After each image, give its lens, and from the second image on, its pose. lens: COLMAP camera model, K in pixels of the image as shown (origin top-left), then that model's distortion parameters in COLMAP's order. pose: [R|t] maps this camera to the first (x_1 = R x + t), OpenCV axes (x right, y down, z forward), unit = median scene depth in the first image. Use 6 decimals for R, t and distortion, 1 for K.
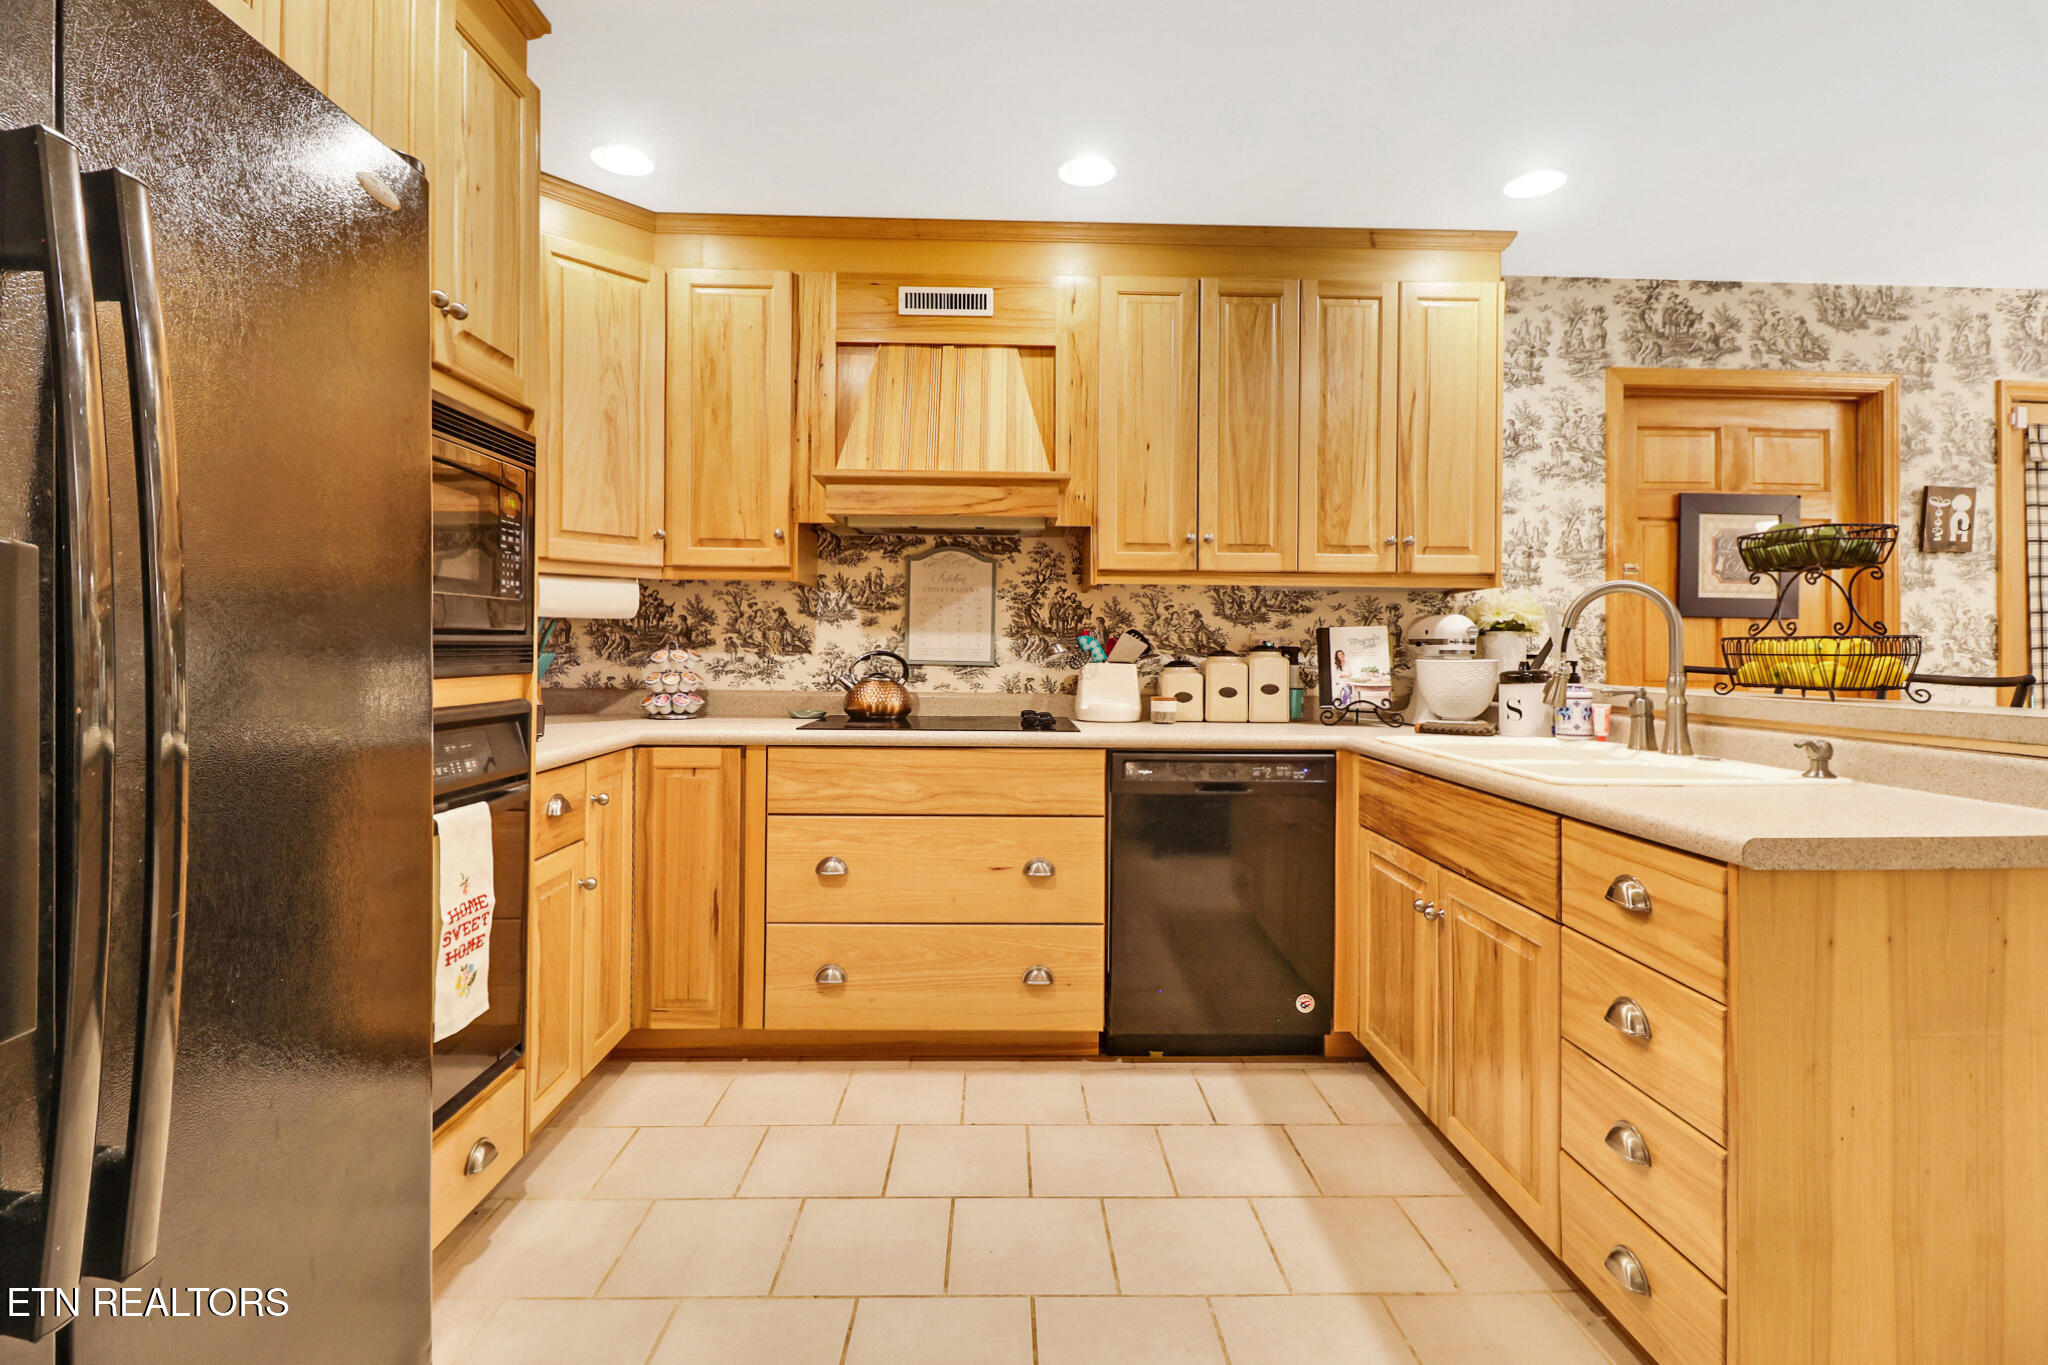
lens RADIAL K [[977.0, 0, 1037.2], [0, 977.0, 661.4], [0, 0, 1]] dist [0.014802, -0.012214]
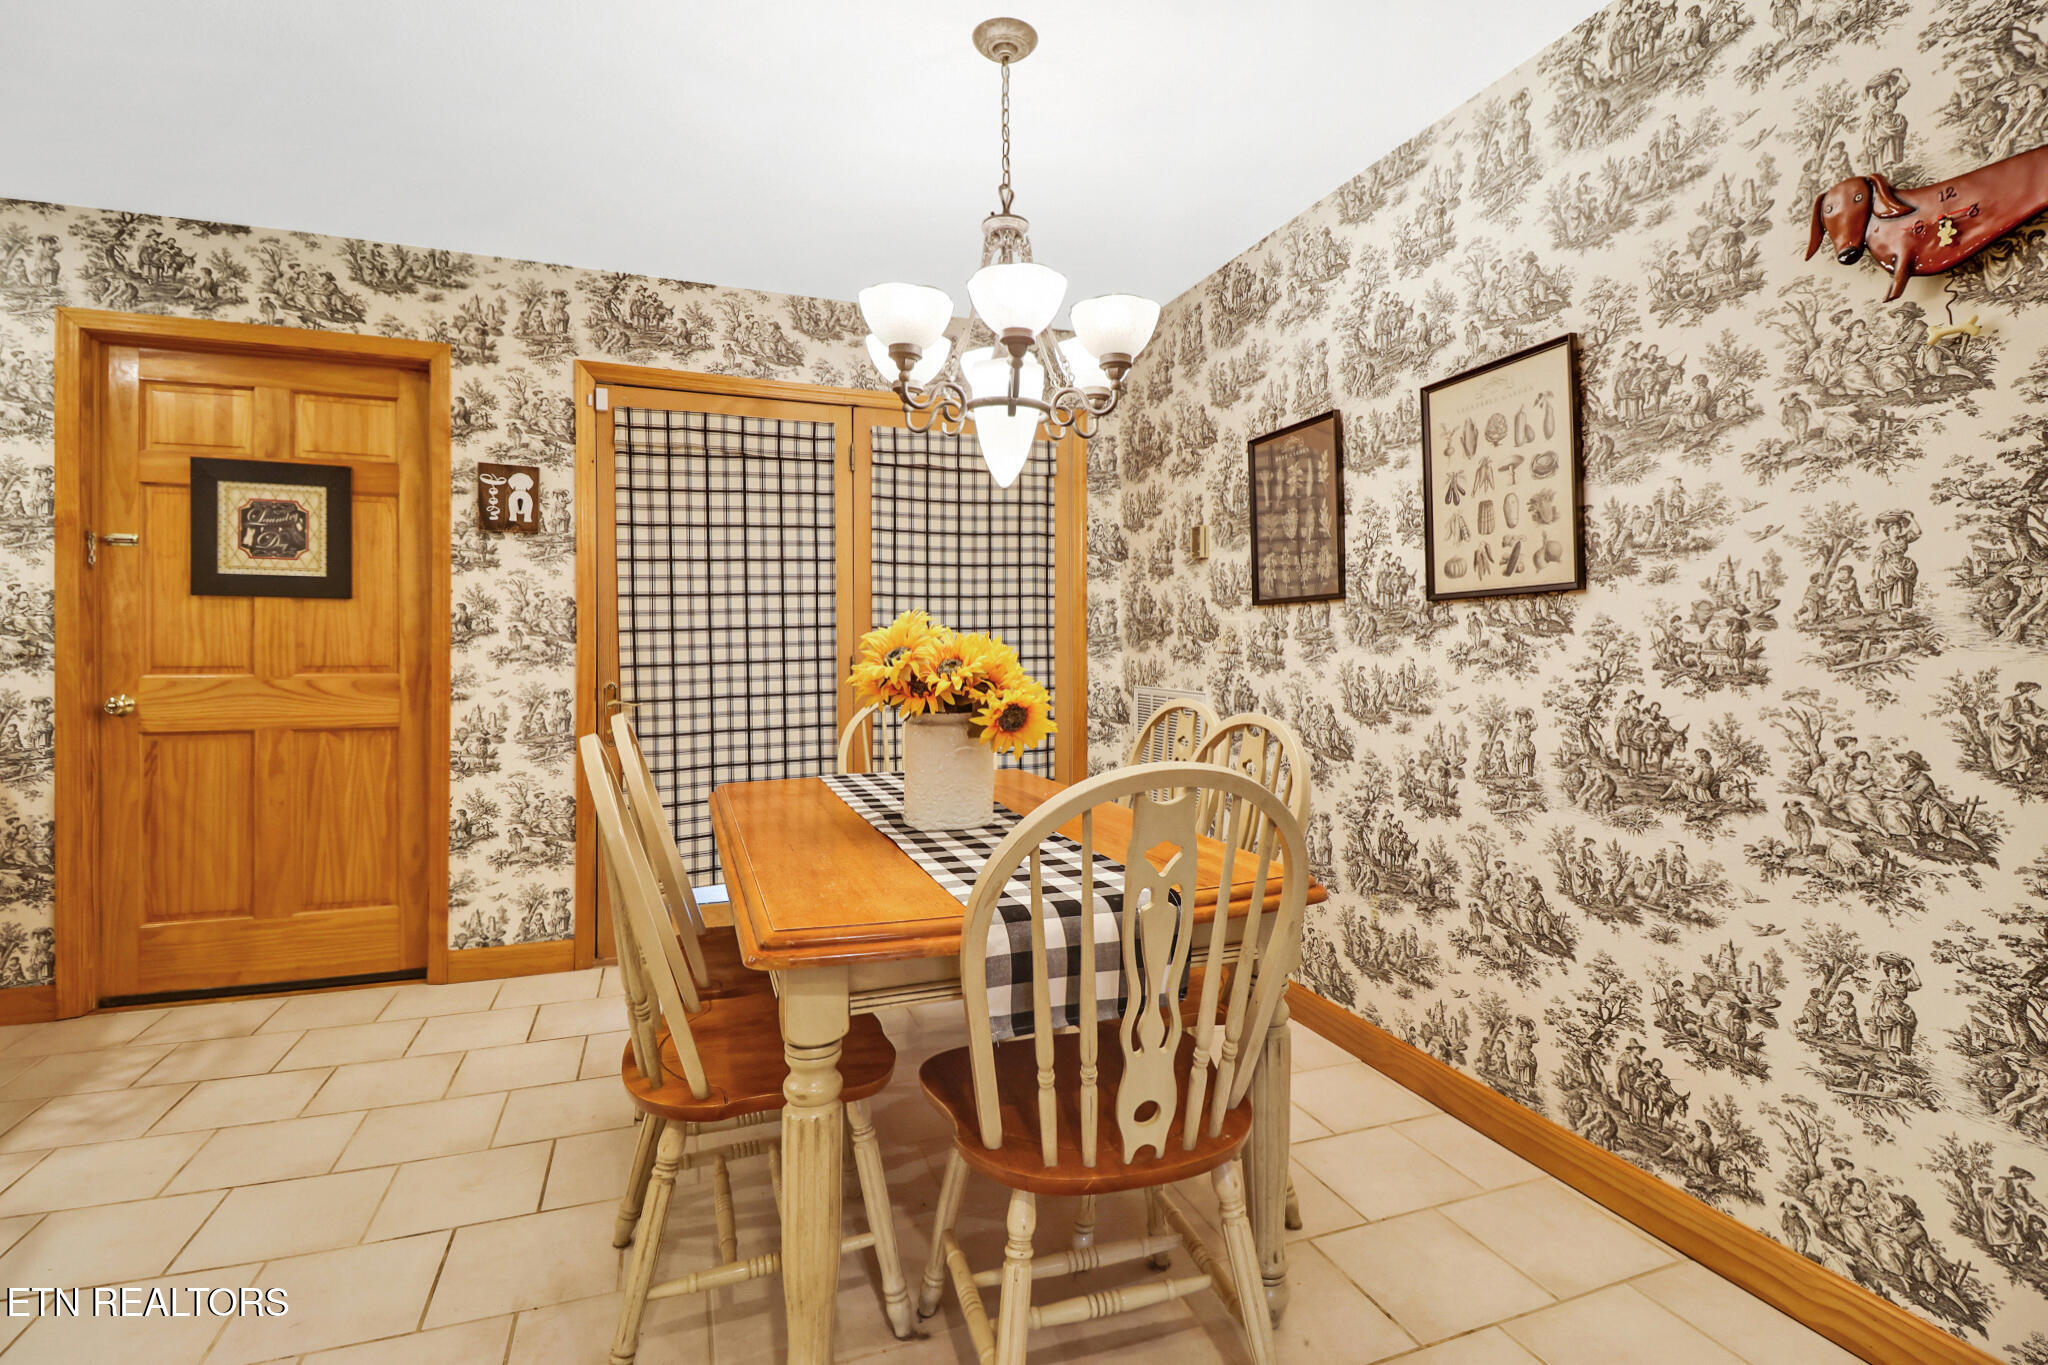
lens RADIAL K [[864.5, 0, 1012.3], [0, 864.5, 657.5], [0, 0, 1]] dist [-0.003077, -0.008171]
pose [[0.959341, -0.004612, 0.282212, 1.169074], [0.001785, 0.999946, 0.010274, 0.004982], [-0.282244, -0.009352, 0.959297, 0.038250]]
